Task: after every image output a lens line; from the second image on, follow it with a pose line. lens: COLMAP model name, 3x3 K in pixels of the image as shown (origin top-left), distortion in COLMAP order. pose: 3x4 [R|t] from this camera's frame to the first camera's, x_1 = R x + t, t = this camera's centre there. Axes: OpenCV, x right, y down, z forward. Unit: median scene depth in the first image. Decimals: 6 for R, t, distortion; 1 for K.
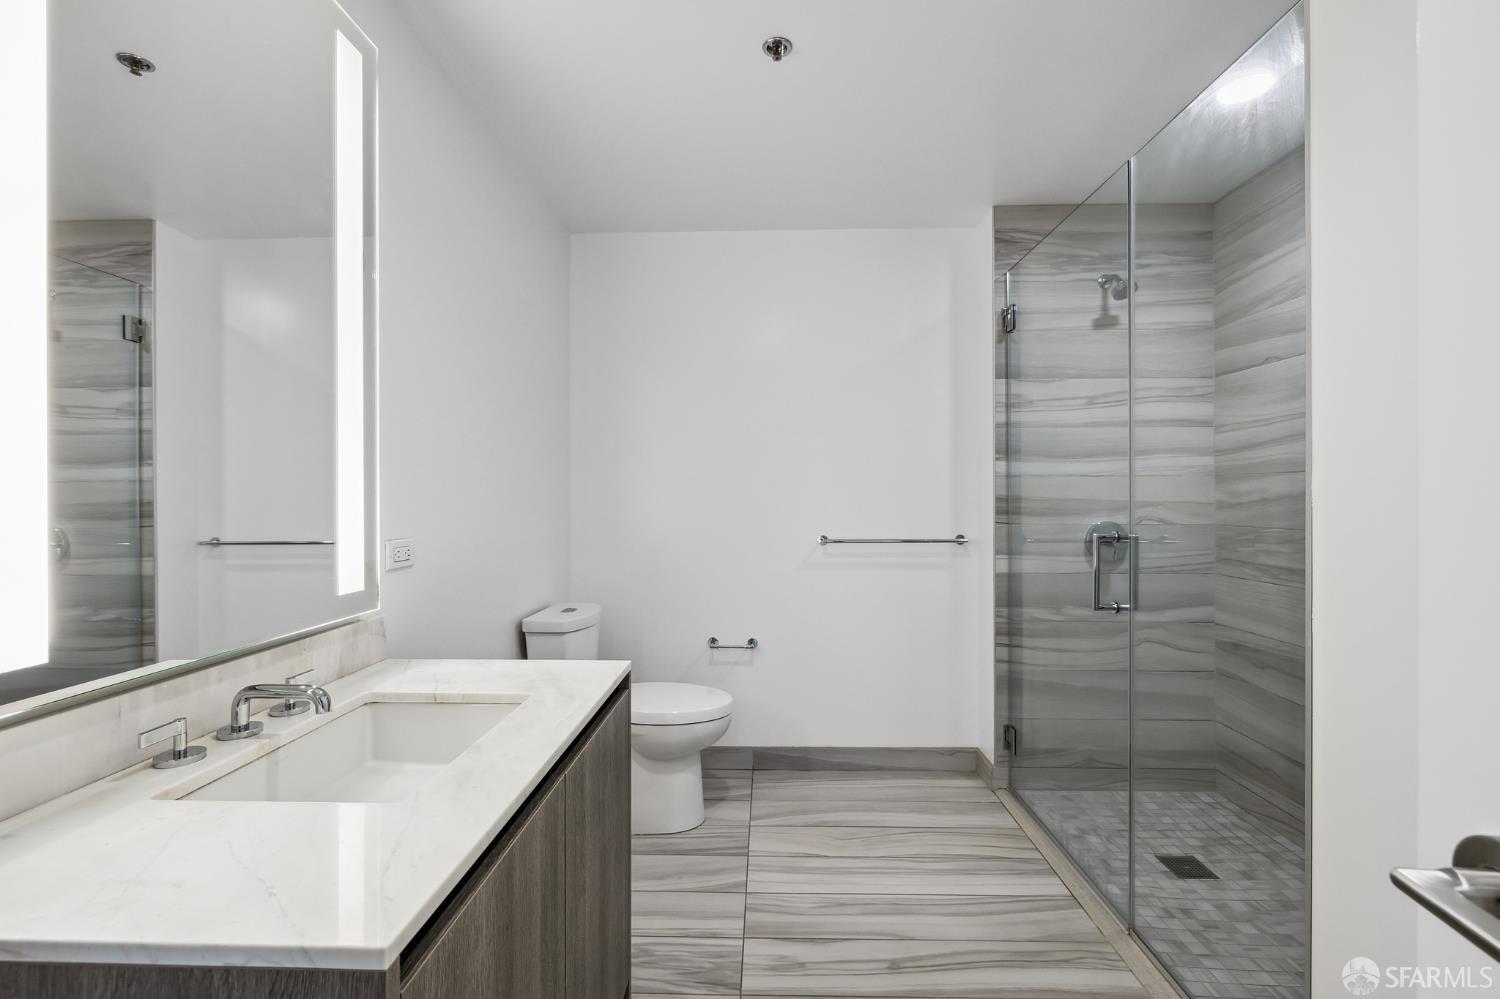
lens RADIAL K [[635.9, 0, 747.4], [0, 635.9, 504.2], [0, 0, 1]] dist [-0.000796, 0.001136]
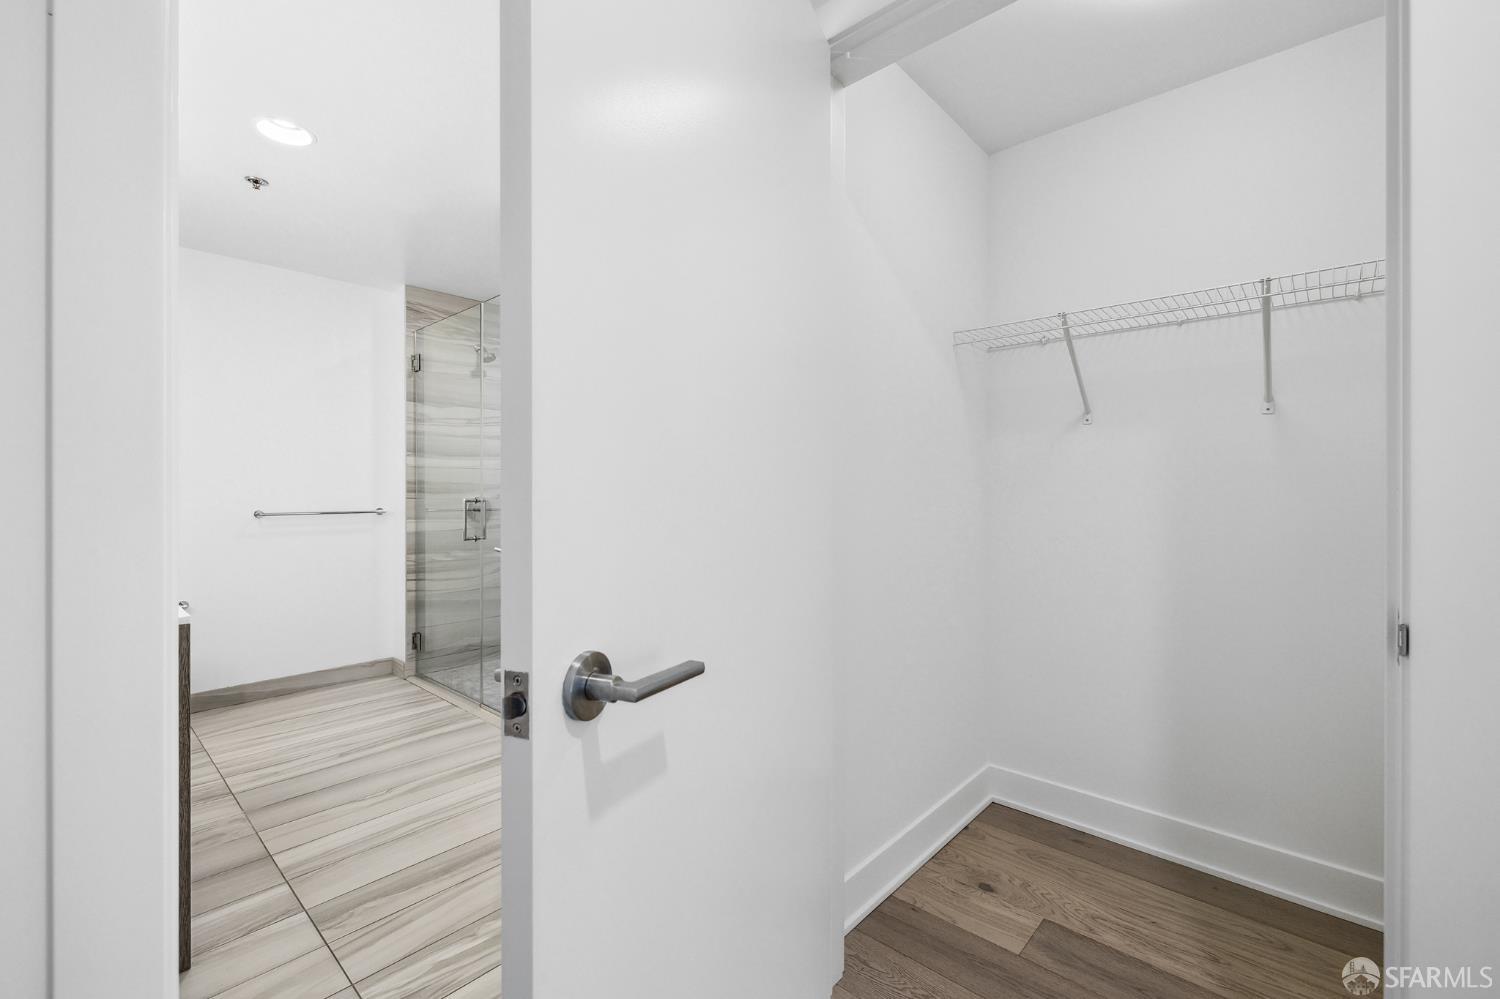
lens RADIAL K [[635.9, 0, 745.7], [0, 635.9, 492.6], [0, 0, 1]] dist [-0.000796, 0.001136]
pose [[0.654400, -0.000121, 0.756148, -0.215335], [-0.003556, 0.999988, 0.003237, 0.008799], [-0.756140, -0.004807, 0.654392, -0.573227]]
